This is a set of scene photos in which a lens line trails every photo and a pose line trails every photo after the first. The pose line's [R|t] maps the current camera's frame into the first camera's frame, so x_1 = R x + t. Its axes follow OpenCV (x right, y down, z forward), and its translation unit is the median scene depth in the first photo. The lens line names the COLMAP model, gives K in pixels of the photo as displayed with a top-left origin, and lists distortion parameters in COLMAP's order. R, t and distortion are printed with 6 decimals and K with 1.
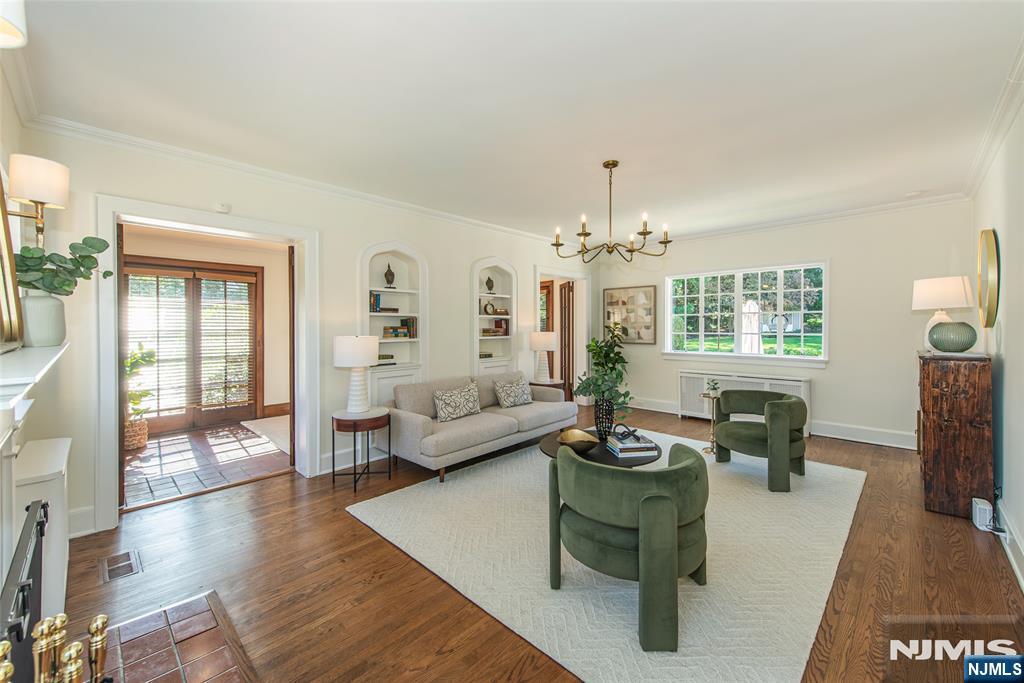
lens RADIAL K [[406.3, 0, 507.2], [0, 406.3, 332.3], [0, 0, 1]] dist [0.000483, -0.000084]
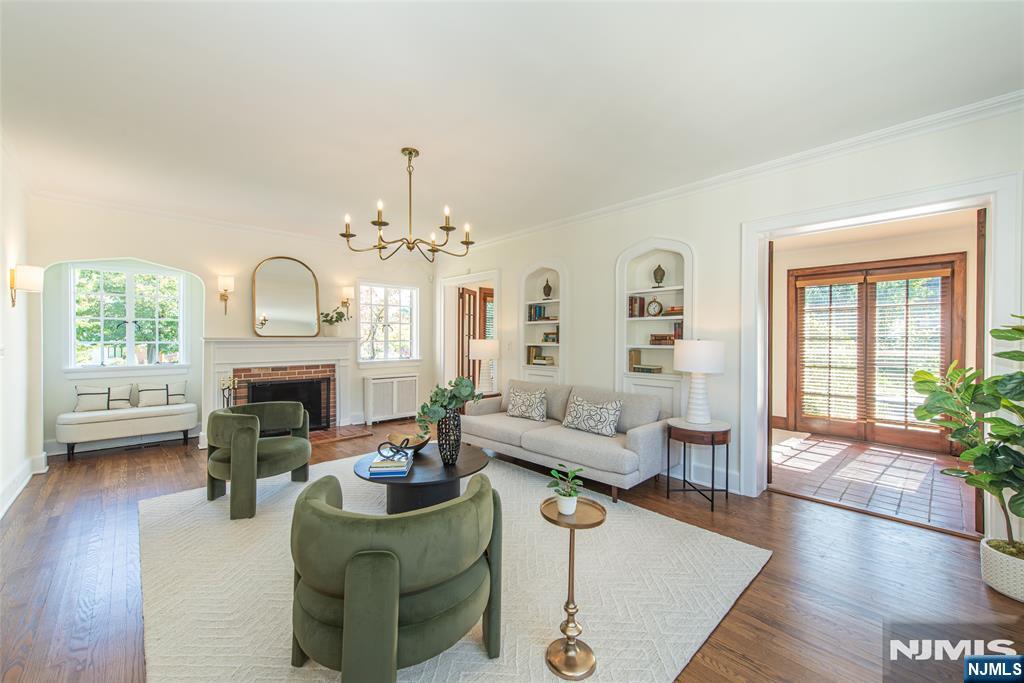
lens RADIAL K [[404.0, 0, 512.0], [0, 404.0, 341.5], [0, 0, 1]] dist [-0.000359, -0.000083]
pose [[-0.048290, 0.017297, -0.998684, 0.738788], [-0.014146, 0.999738, 0.017999, -0.007006], [0.998733, 0.014996, -0.048033, 0.805710]]
